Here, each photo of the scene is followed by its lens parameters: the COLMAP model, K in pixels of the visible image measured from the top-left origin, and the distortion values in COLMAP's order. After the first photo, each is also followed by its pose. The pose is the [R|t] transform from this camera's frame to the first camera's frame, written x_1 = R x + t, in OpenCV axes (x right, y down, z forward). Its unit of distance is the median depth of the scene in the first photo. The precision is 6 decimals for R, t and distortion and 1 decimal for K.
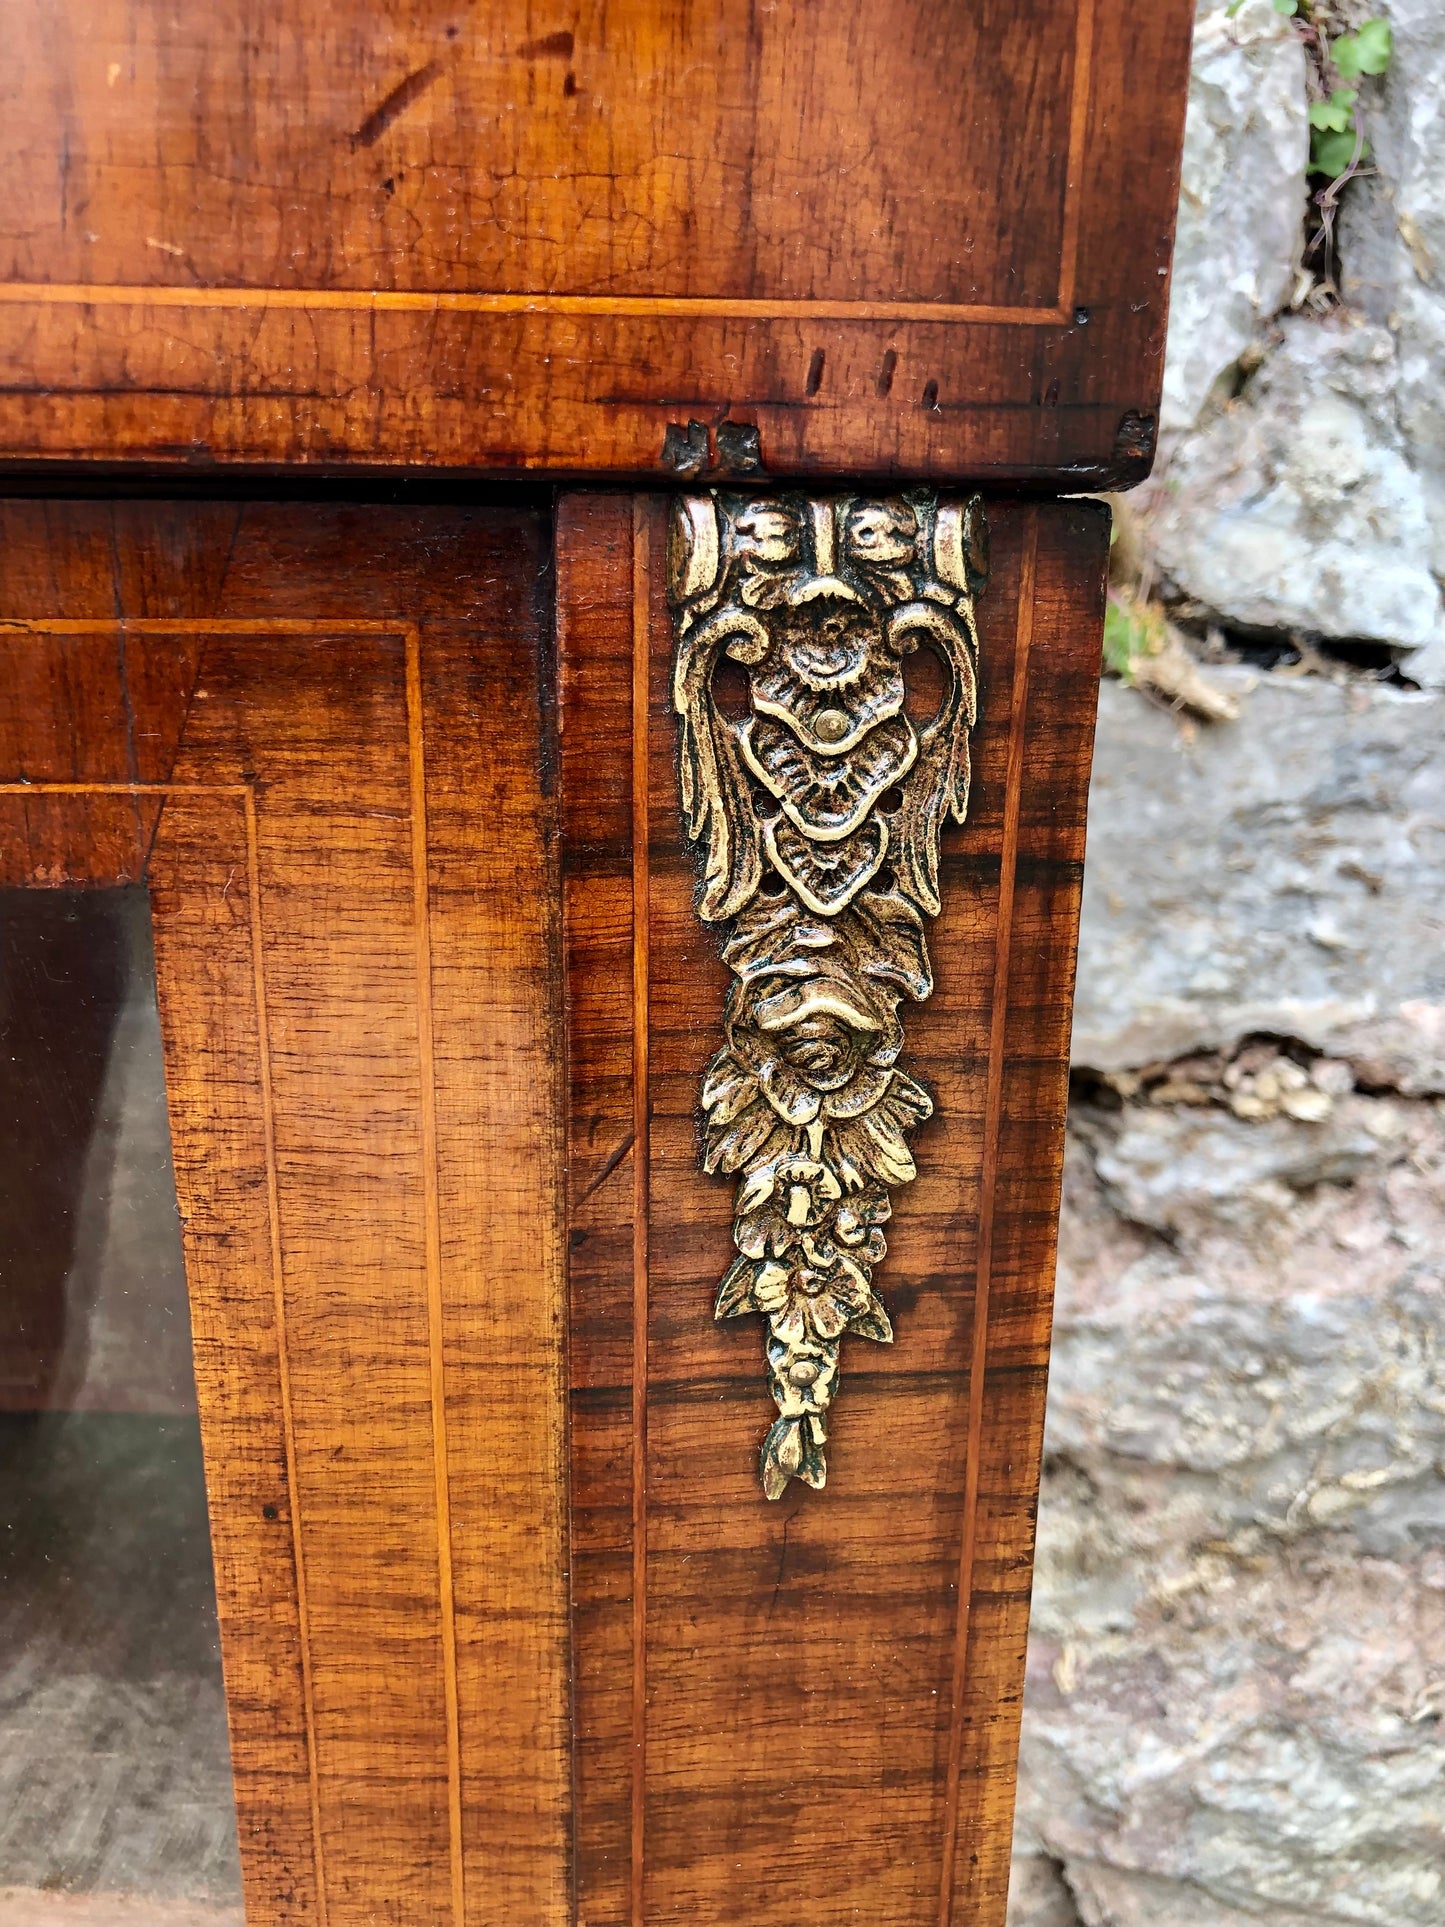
lens RADIAL K [[1631.4, 0, 746.6], [0, 1631.4, 950.1], [0, 0, 1]] dist [0.009488, -0.007124]
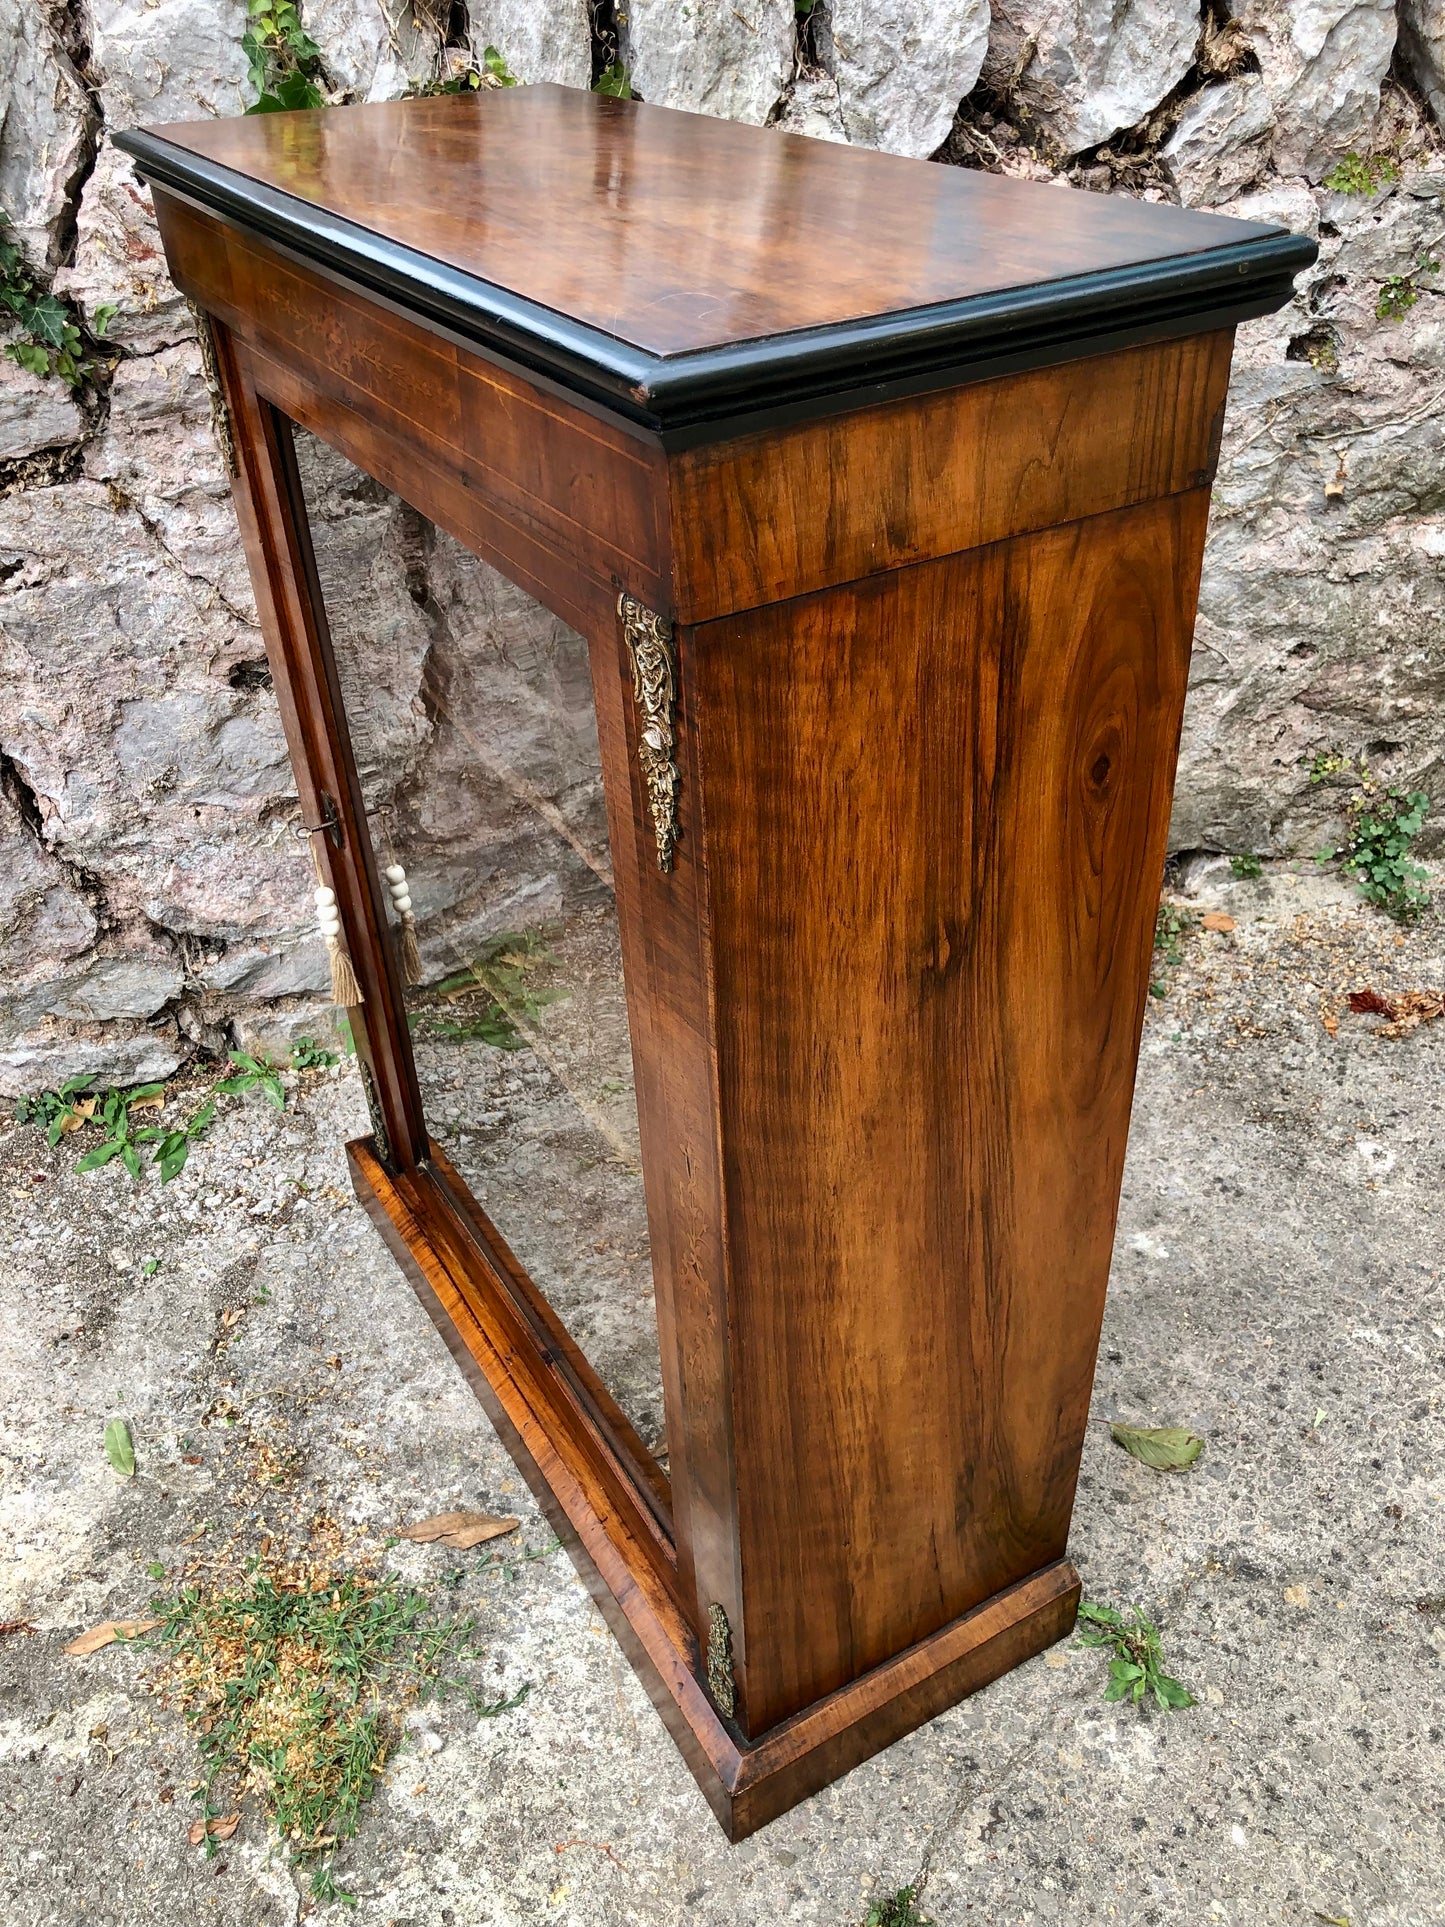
lens RADIAL K [[1597.9, 0, 730.6], [0, 1597.9, 959.8], [0, 0, 1]] dist [-0.008026, 0.046545]
pose [[0.971090, -0.187510, 0.147733, -0.372151], [0.120799, 0.919780, 0.373380, -0.075519], [-0.205894, -0.344739, 0.915840, -1.662237]]
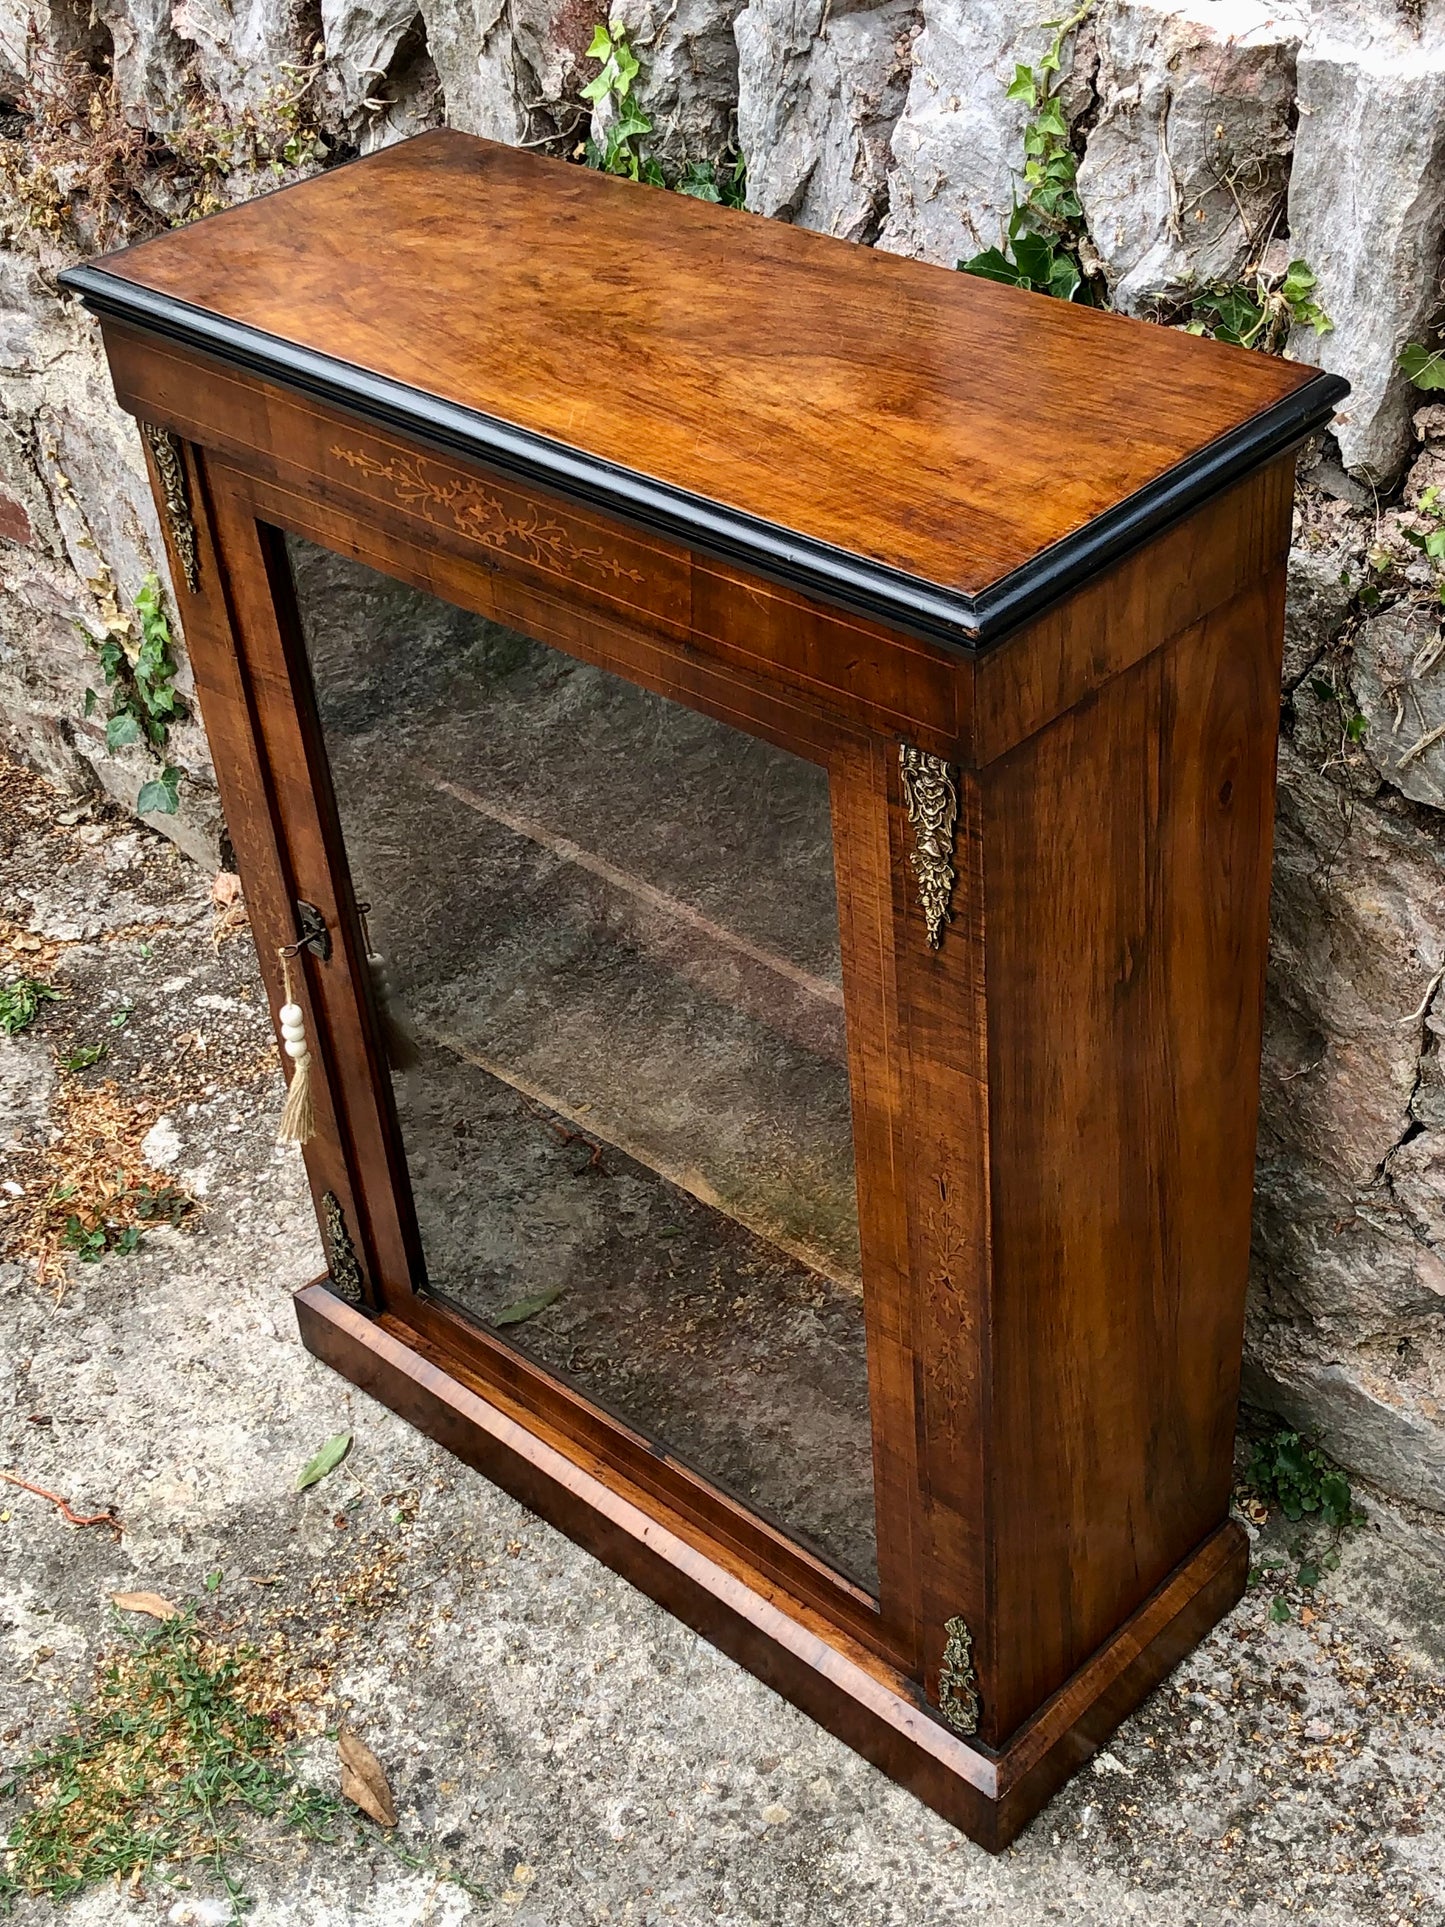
lens RADIAL K [[2557.3, 0, 744.5], [0, 2557.3, 952.1], [0, 0, 1]] dist [0.127350, -0.420312]
pose [[0.700509, 0.367697, -0.611626, 1.384074], [-0.113342, 0.903491, 0.413348, -0.861740], [0.704586, -0.220231, 0.674579, -1.397889]]
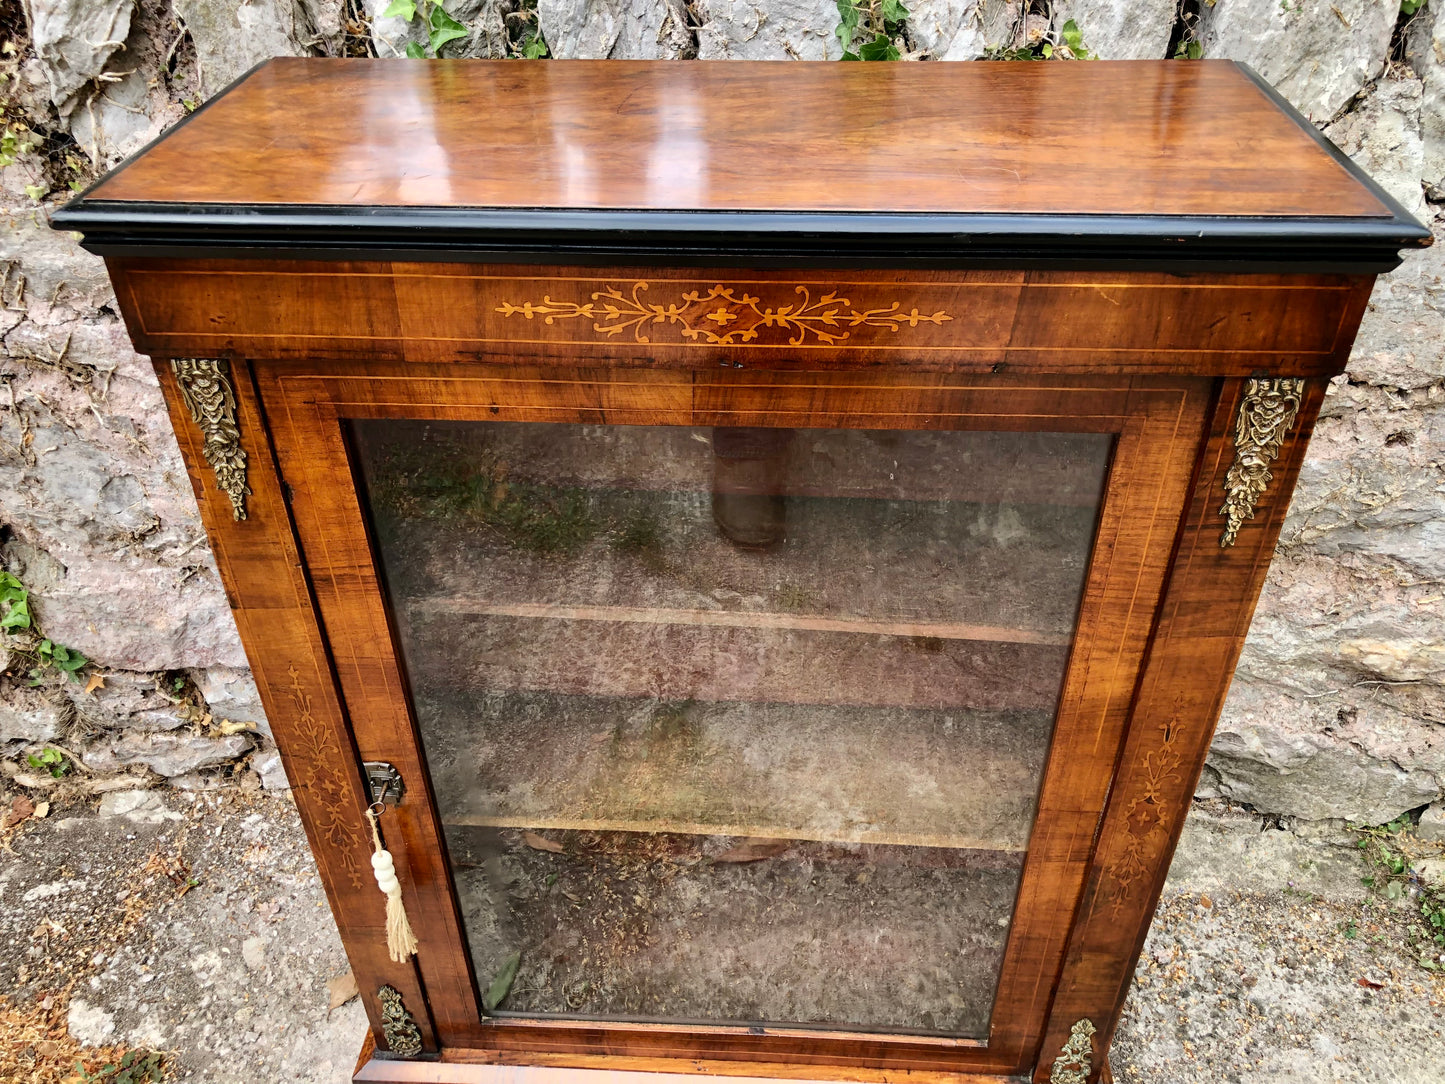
lens RADIAL K [[1196.2, 0, 722.0], [0, 1196.2, 532.3], [0, 0, 1]] dist [-0.005968, 0.046764]
pose [[0.995208, 0.029044, -0.093362, -0.444308], [0.005493, 0.936744, 0.349971, -0.379972], [0.097621, -0.348807, 0.932096, -0.971000]]
